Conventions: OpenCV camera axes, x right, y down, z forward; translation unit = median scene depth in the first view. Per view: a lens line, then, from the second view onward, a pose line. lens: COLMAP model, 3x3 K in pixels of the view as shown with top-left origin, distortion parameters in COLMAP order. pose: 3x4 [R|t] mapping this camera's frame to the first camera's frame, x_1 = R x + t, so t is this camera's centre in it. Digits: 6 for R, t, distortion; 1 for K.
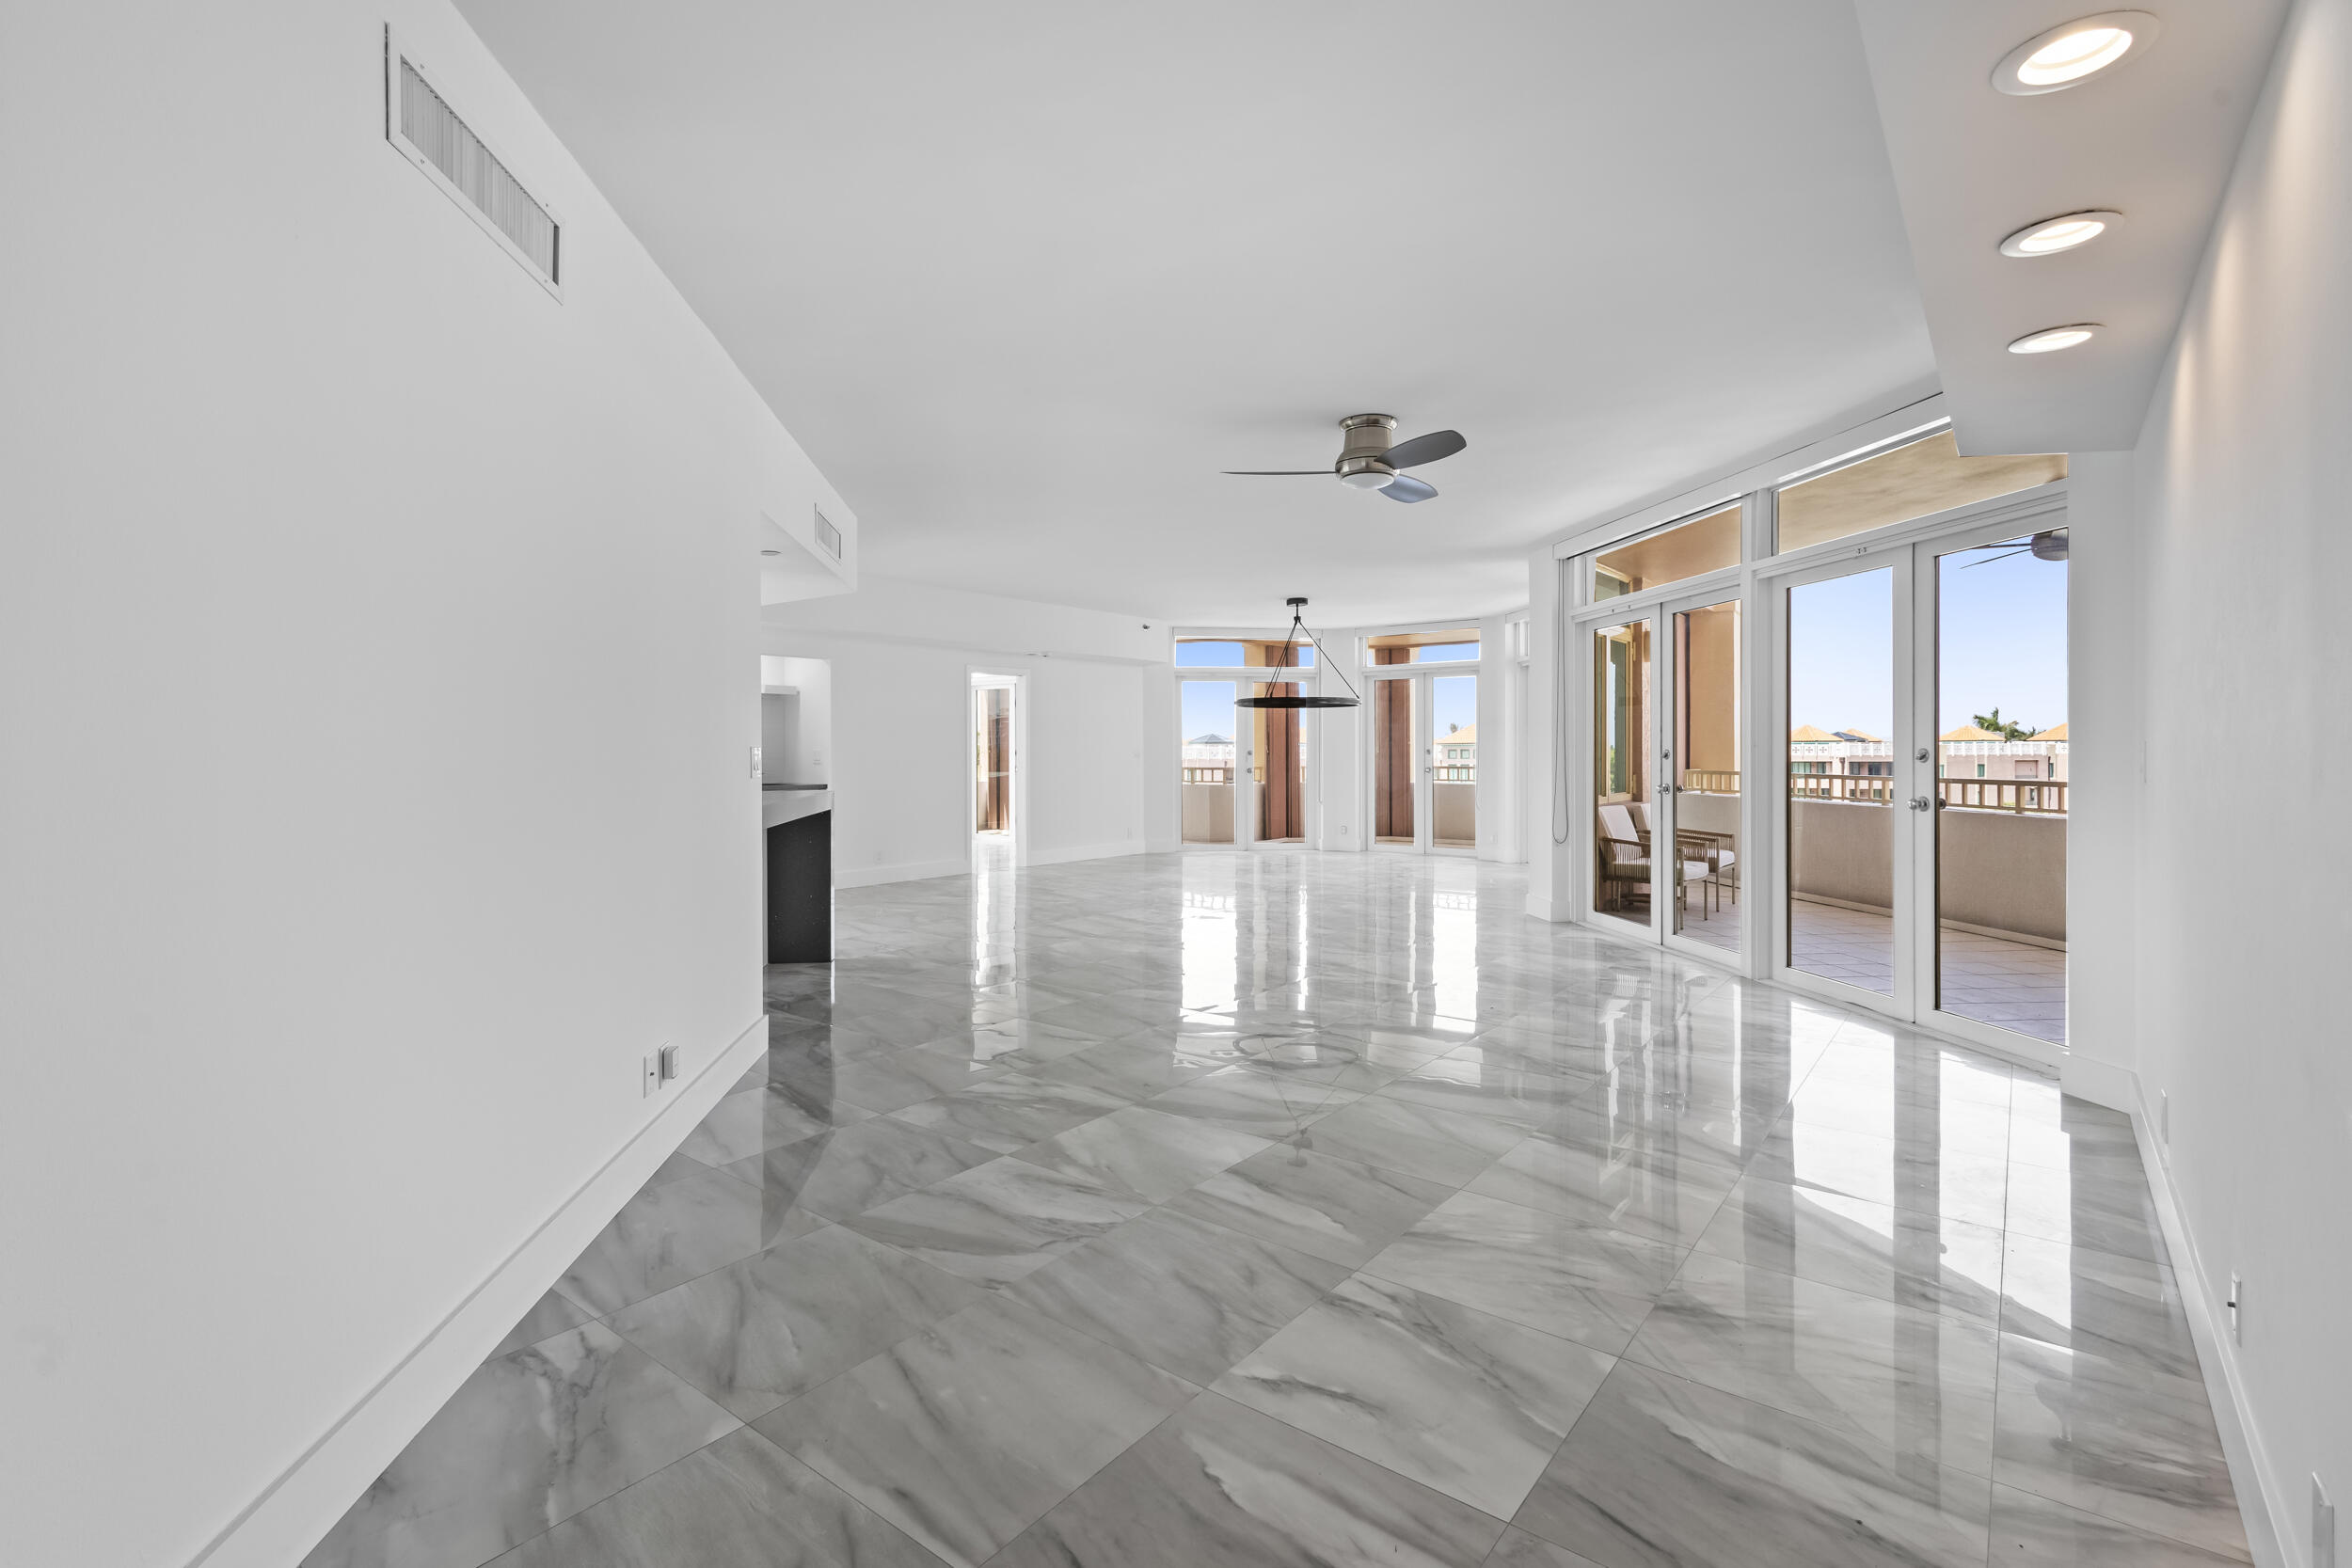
lens RADIAL K [[1088.1, 0, 1183.4], [0, 1088.1, 761.5], [0, 0, 1]] dist [0.000037, -0.000013]
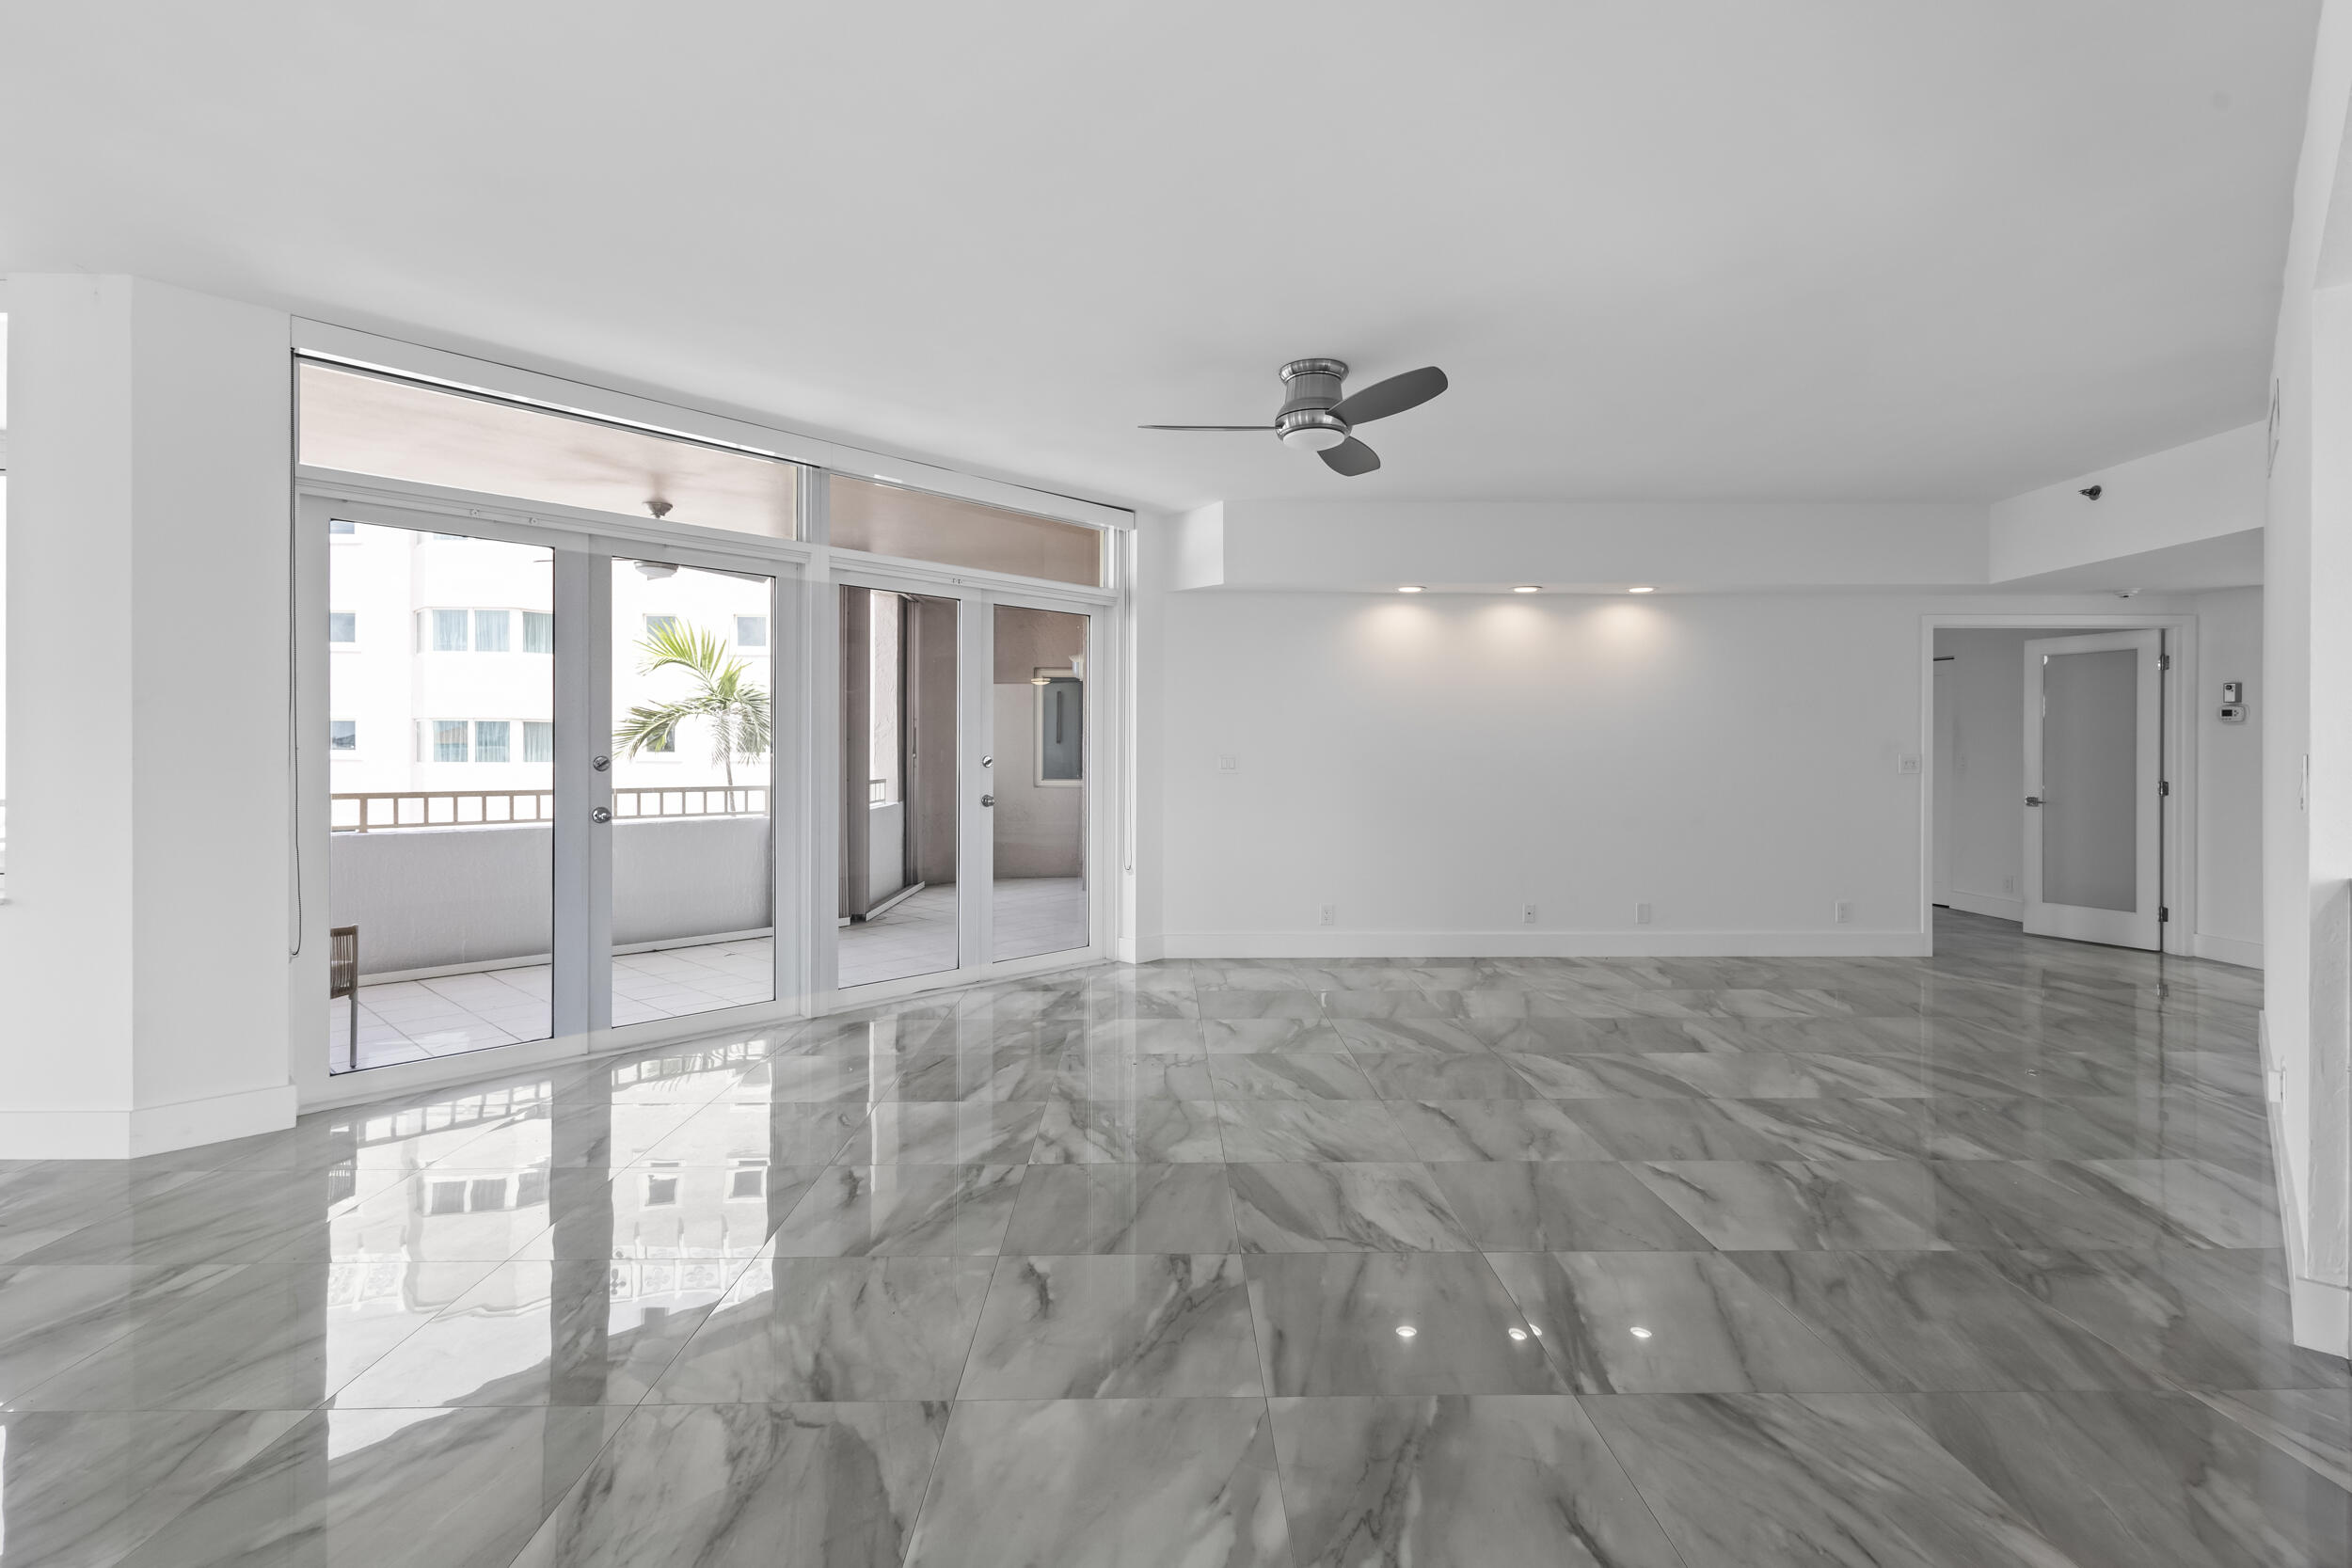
lens RADIAL K [[1152.1, 0, 1176.0], [0, 1152.1, 784.0], [0, 0, 1]] dist [0.000850, -0.000107]
pose [[-0.652891, -0.002464, 0.757448, -0.359737], [0.003284, 0.999976, 0.006084, 0.008866], [-0.757445, 0.006460, -0.652867, 1.402598]]
